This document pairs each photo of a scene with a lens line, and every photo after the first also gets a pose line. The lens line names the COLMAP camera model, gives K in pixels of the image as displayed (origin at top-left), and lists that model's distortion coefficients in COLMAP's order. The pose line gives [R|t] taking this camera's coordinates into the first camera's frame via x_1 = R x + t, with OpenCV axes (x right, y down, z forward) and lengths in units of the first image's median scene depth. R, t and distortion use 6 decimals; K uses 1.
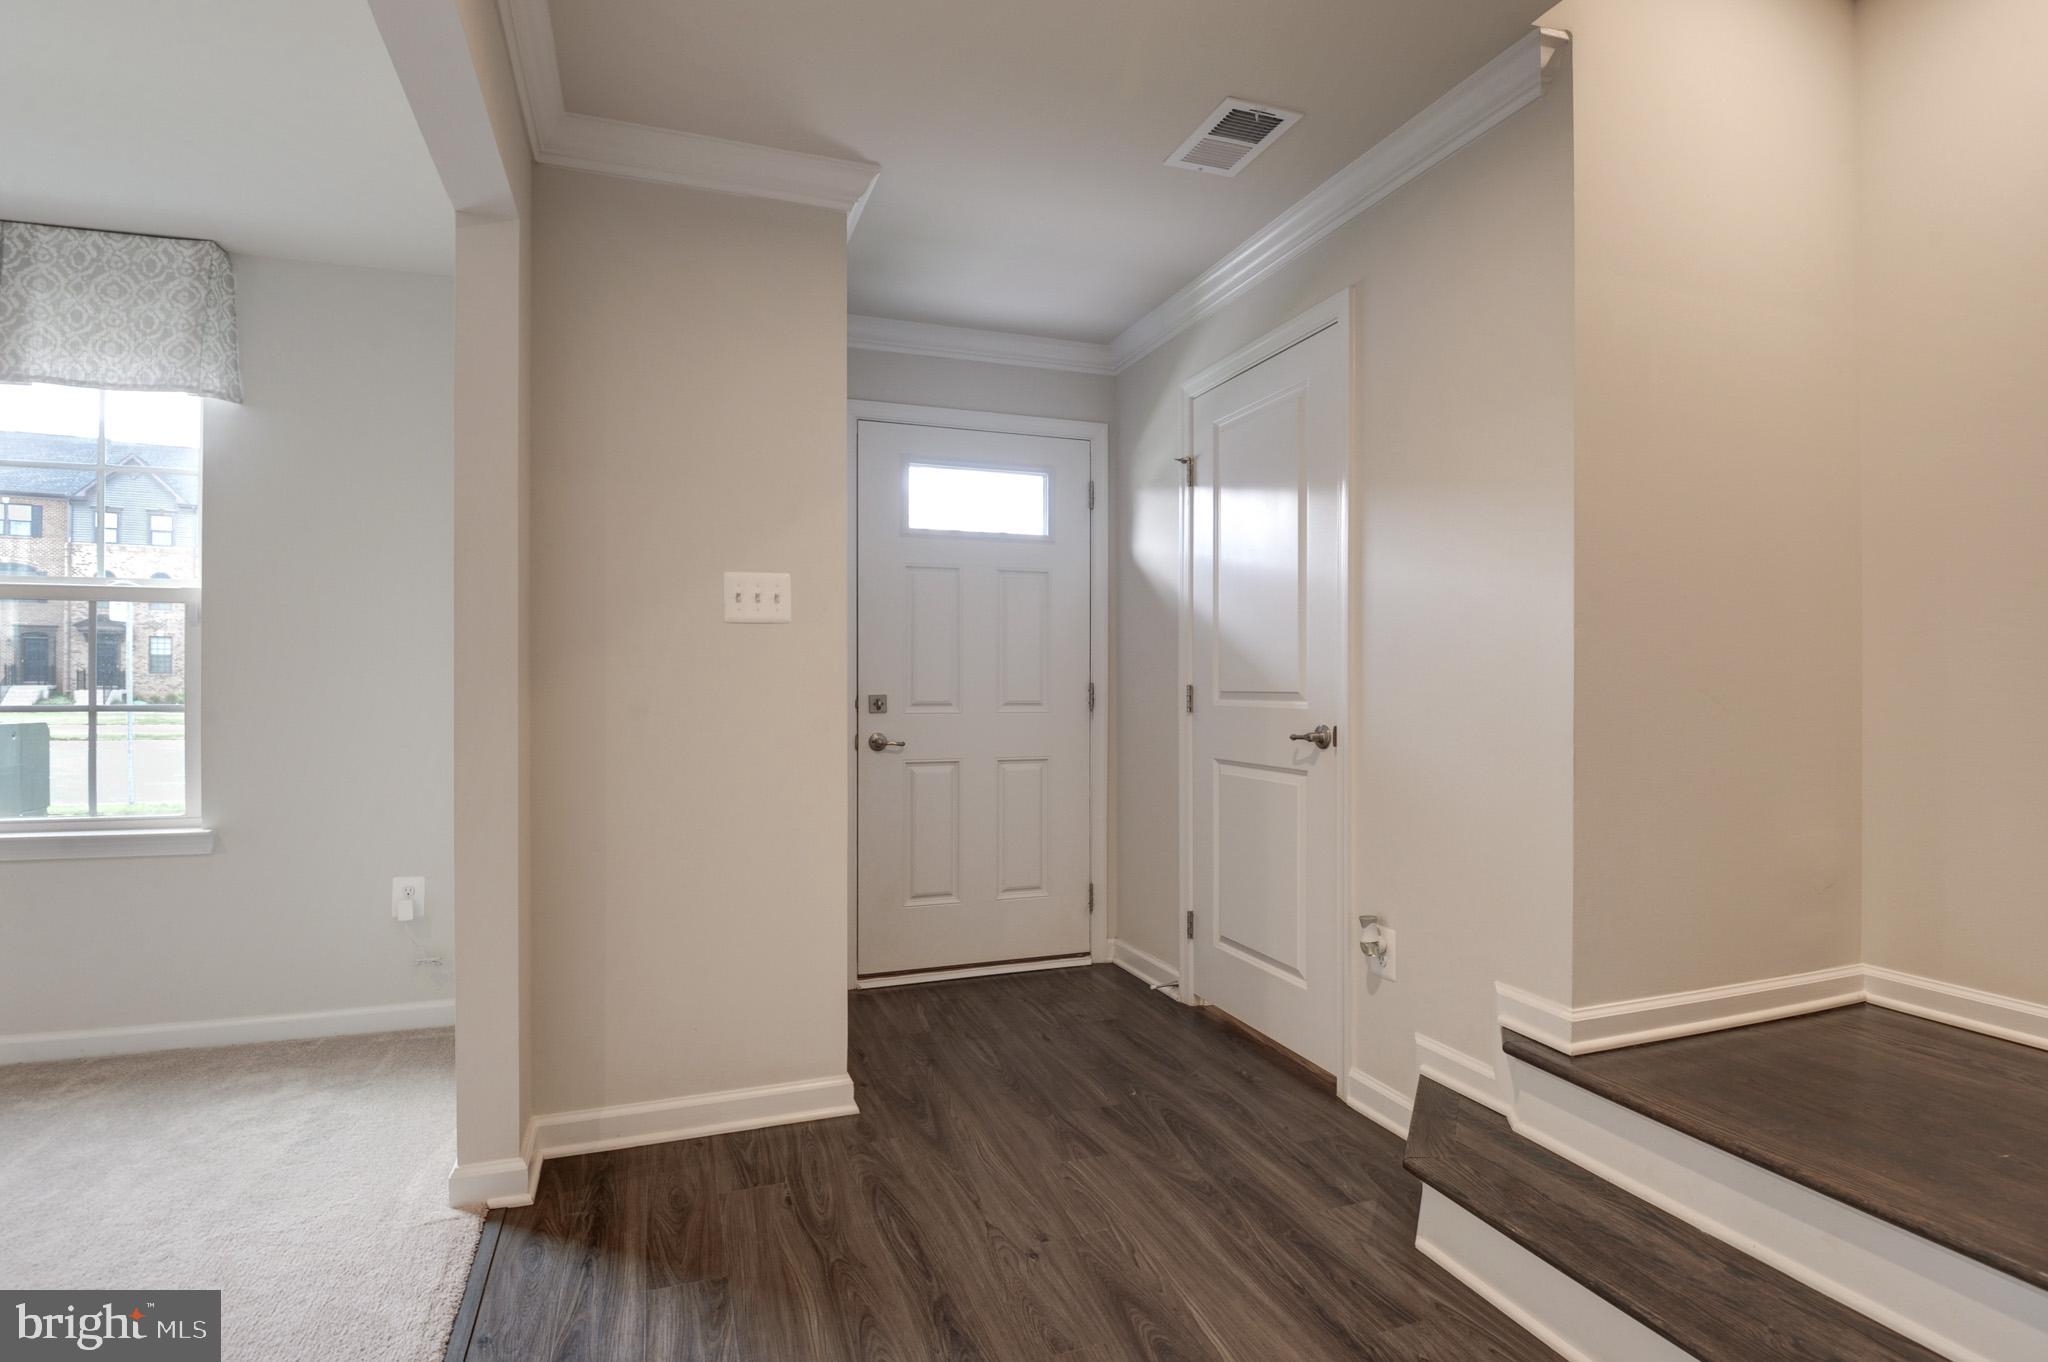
lens RADIAL K [[979.1, 0, 1011.9], [0, 979.1, 687.0], [0, 0, 1]] dist [-0.006095, -0.007479]
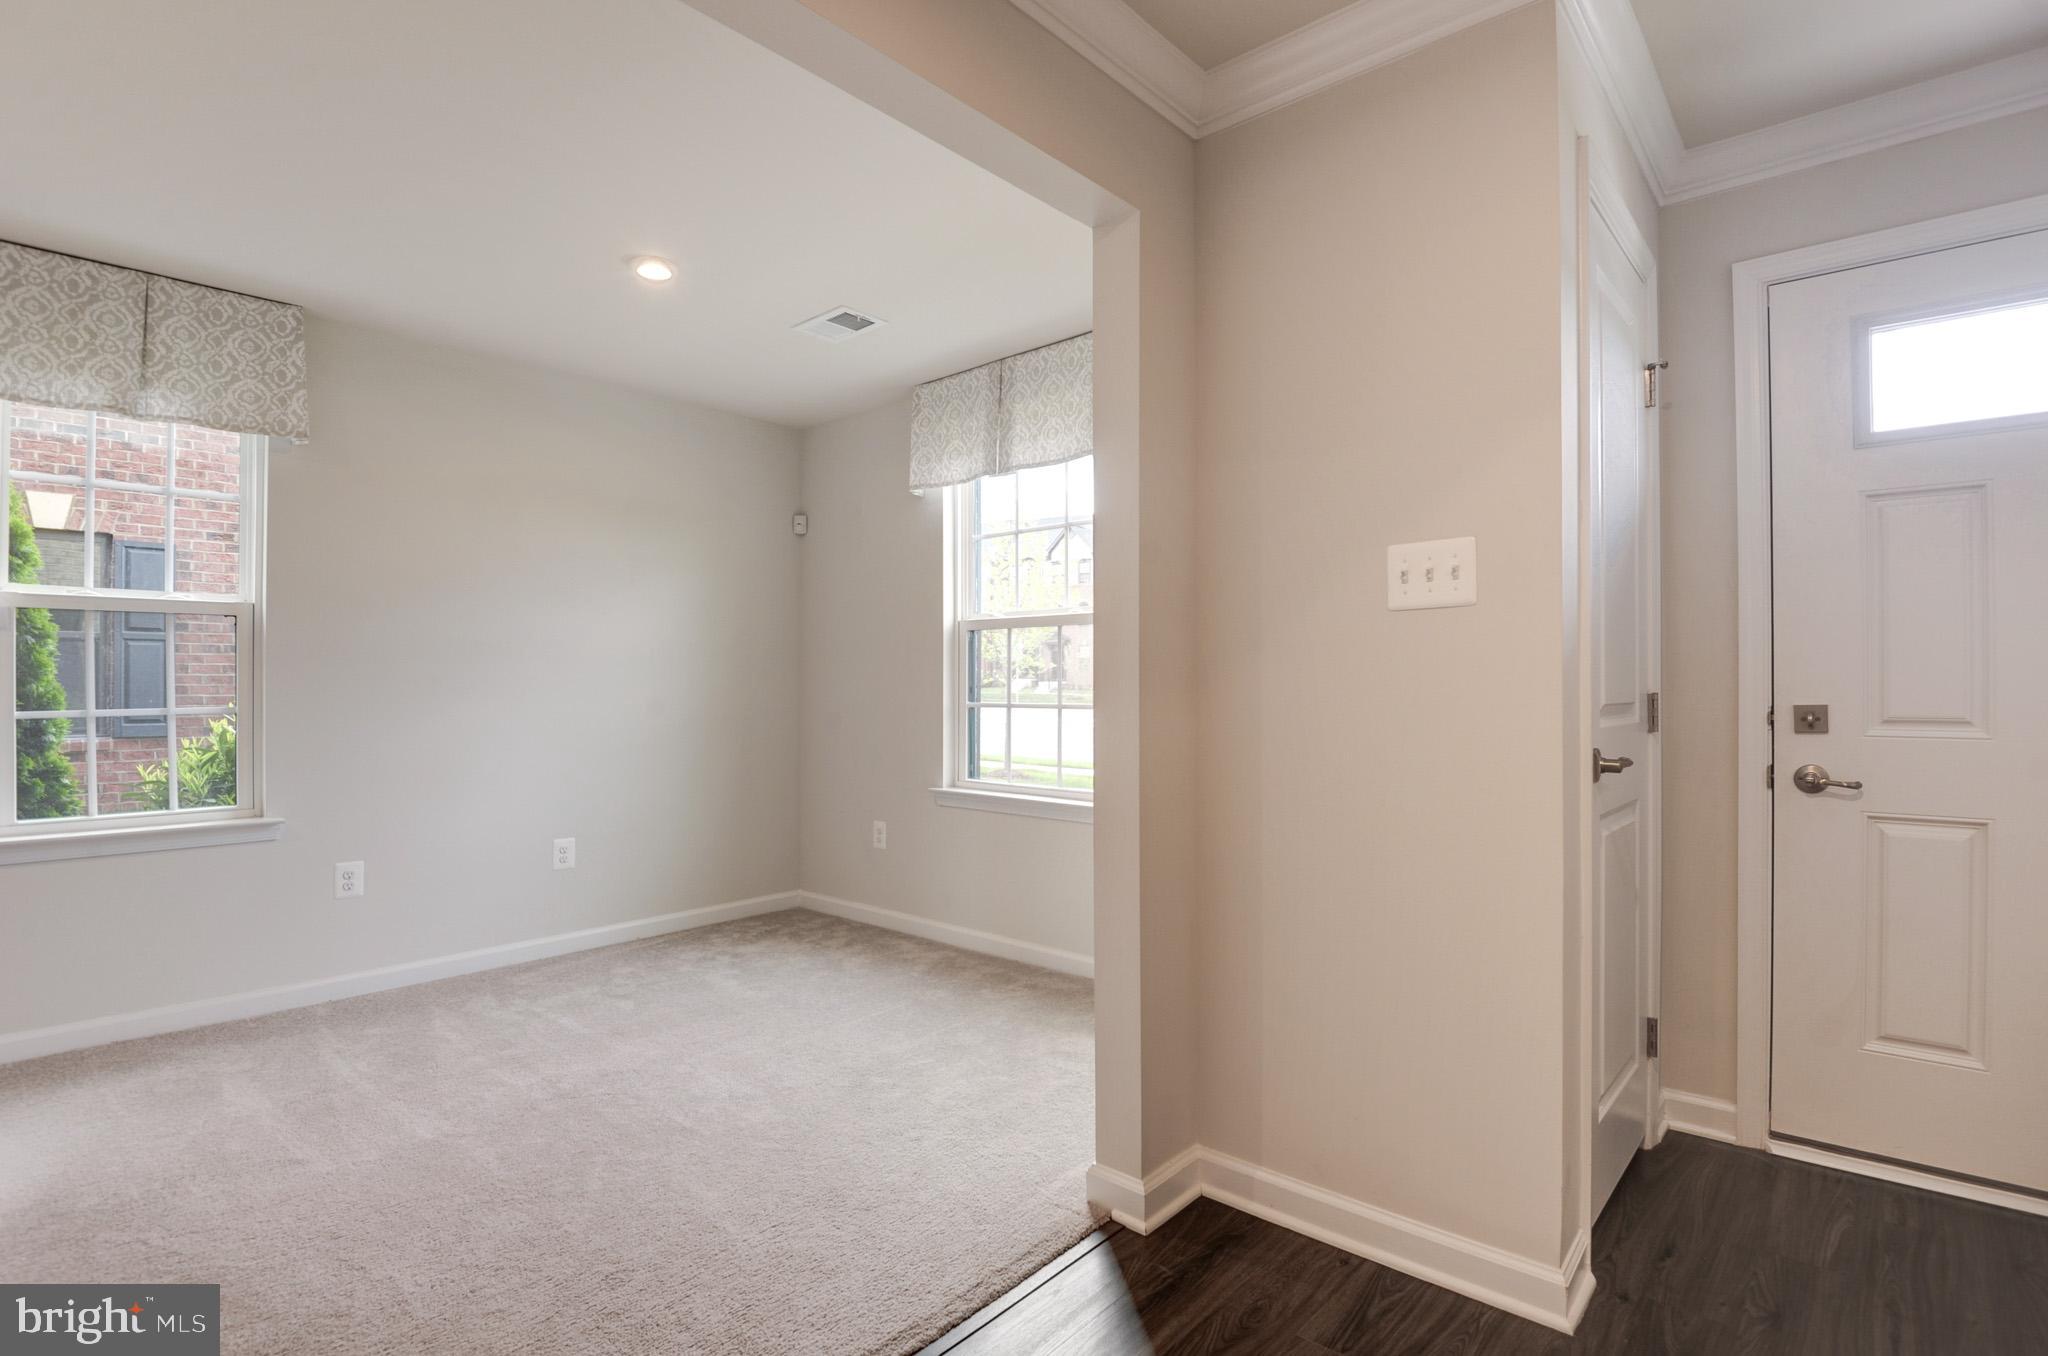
lens RADIAL K [[979.1, 0, 1034.7], [0, 979.1, 686.5], [0, 0, 1]] dist [-0.006095, -0.007479]
pose [[0.496673, -0.001194, -0.867937, 0.237958], [-0.000211, 0.999999, -0.001497, -0.004316], [0.867938, 0.000926, 0.496672, 0.359529]]
